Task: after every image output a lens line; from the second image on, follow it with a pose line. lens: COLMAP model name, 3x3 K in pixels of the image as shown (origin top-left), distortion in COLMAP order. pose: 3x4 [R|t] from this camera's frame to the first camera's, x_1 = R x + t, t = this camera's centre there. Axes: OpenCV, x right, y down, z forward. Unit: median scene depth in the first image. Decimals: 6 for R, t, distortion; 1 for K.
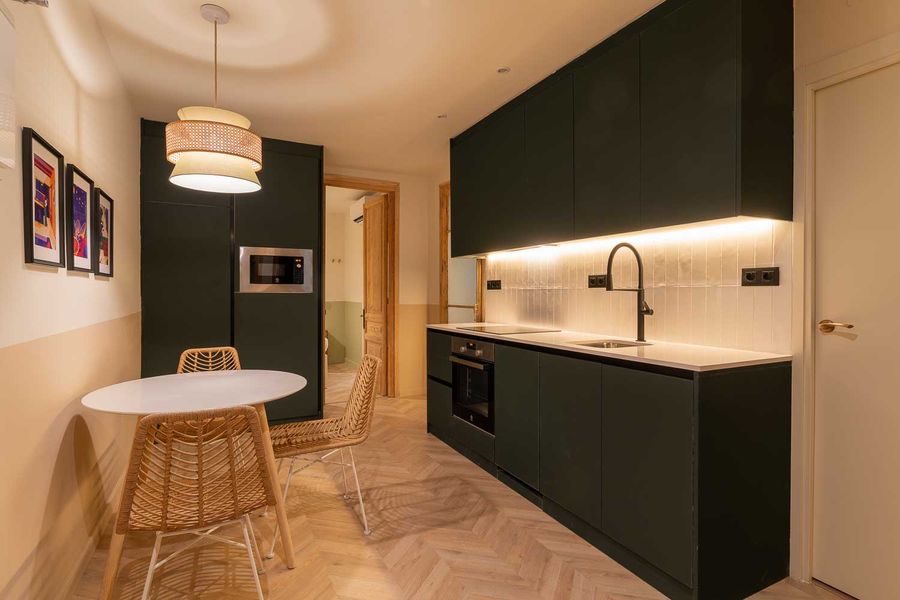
lens RADIAL K [[450.5, 0, 450.0], [0, 450.5, 300.0], [0, 0, 1]] dist [-0.002068, -0.000577]
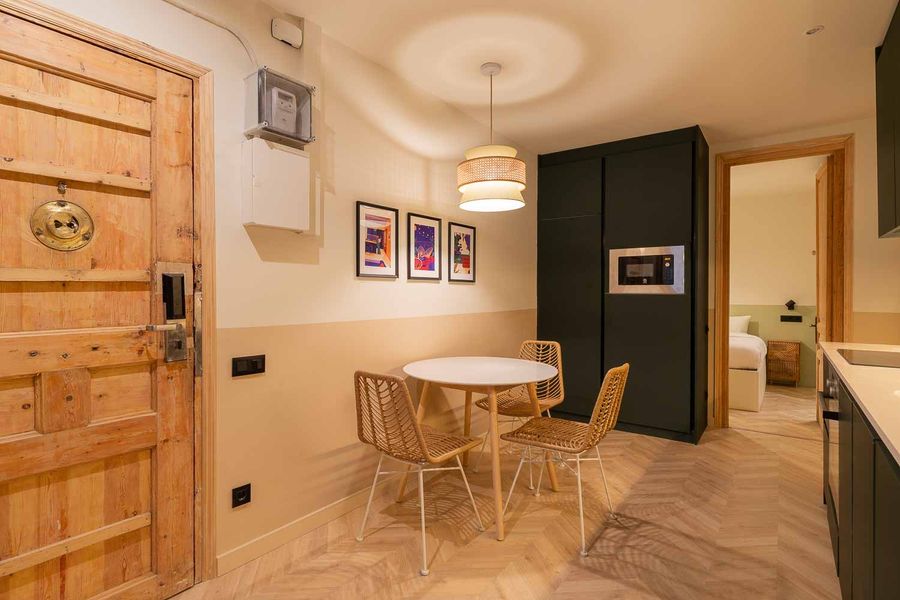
lens RADIAL K [[455.9, 0, 449.4], [0, 455.9, 294.9], [0, 0, 1]] dist [0.002996, -0.000181]
pose [[0.443617, 0.004904, -0.896203, 0.412477], [-0.017293, 0.999846, -0.003088, -0.004882], [0.896049, 0.016868, 0.443634, 0.255532]]
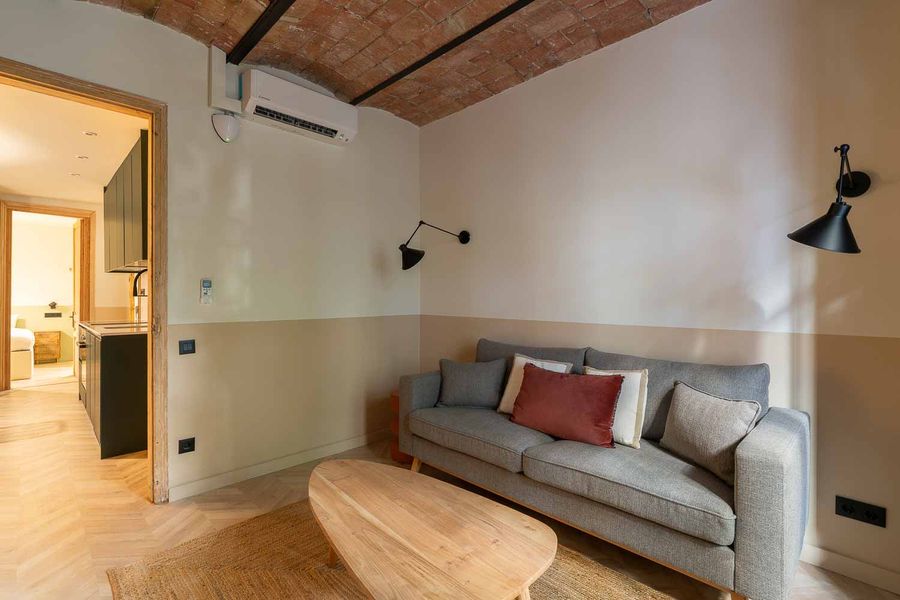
lens RADIAL K [[411.3, 0, 450.4], [0, 411.3, 284.8], [0, 0, 1]] dist [0.000433, 0.000159]
pose [[0.951007, -0.000142, 0.309170, 0.823596], [0.011906, 0.999275, -0.036164, 0.002538], [-0.308941, 0.038073, 0.950319, -0.679712]]
